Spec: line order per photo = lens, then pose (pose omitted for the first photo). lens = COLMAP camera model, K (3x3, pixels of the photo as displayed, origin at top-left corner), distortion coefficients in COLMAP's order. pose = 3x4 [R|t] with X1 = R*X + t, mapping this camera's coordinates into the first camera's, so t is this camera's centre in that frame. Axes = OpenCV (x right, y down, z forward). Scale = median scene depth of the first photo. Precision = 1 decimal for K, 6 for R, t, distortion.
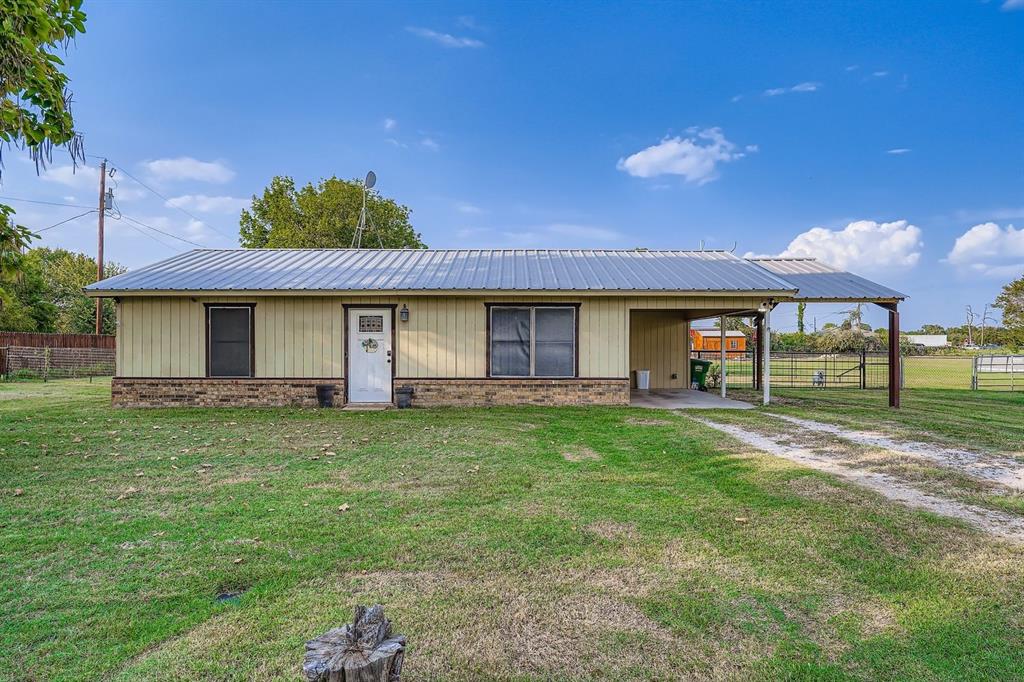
lens RADIAL K [[501.4, 0, 512.0], [0, 501.4, 341.0], [0, 0, 1]] dist [-0.006273, 0.000093]
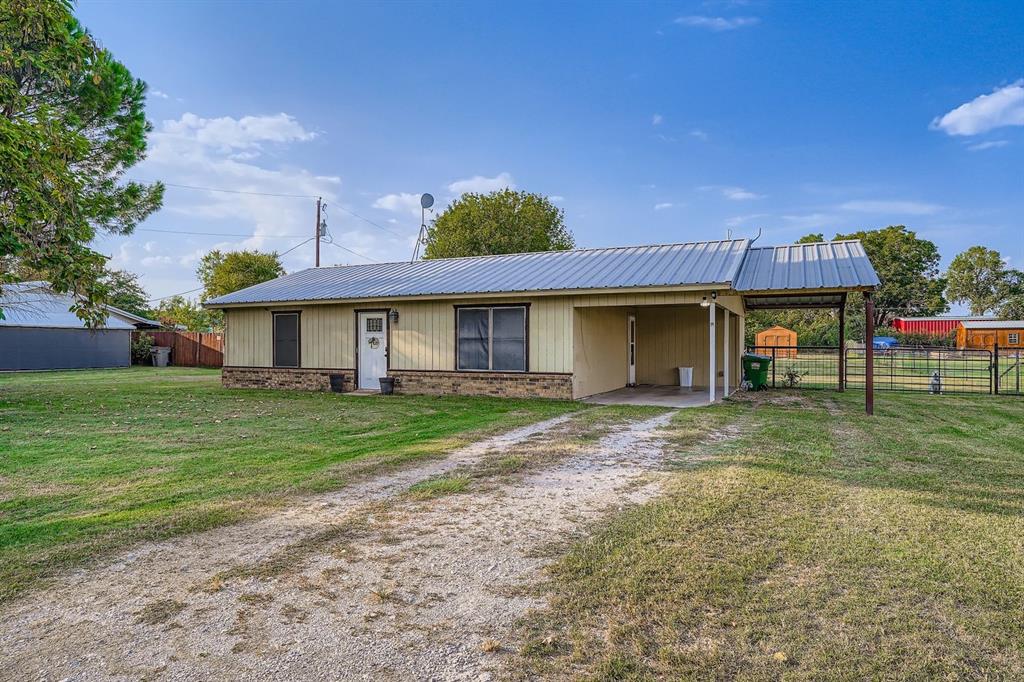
lens RADIAL K [[485.4, 0, 512.0], [0, 485.4, 341.0], [0, 0, 1]] dist [-0.003980, -0.000321]
pose [[0.937624, -0.004158, -0.347625, 0.450638], [0.006922, 0.999954, 0.006709, -0.000947], [0.347581, -0.008697, 0.937610, 0.009064]]
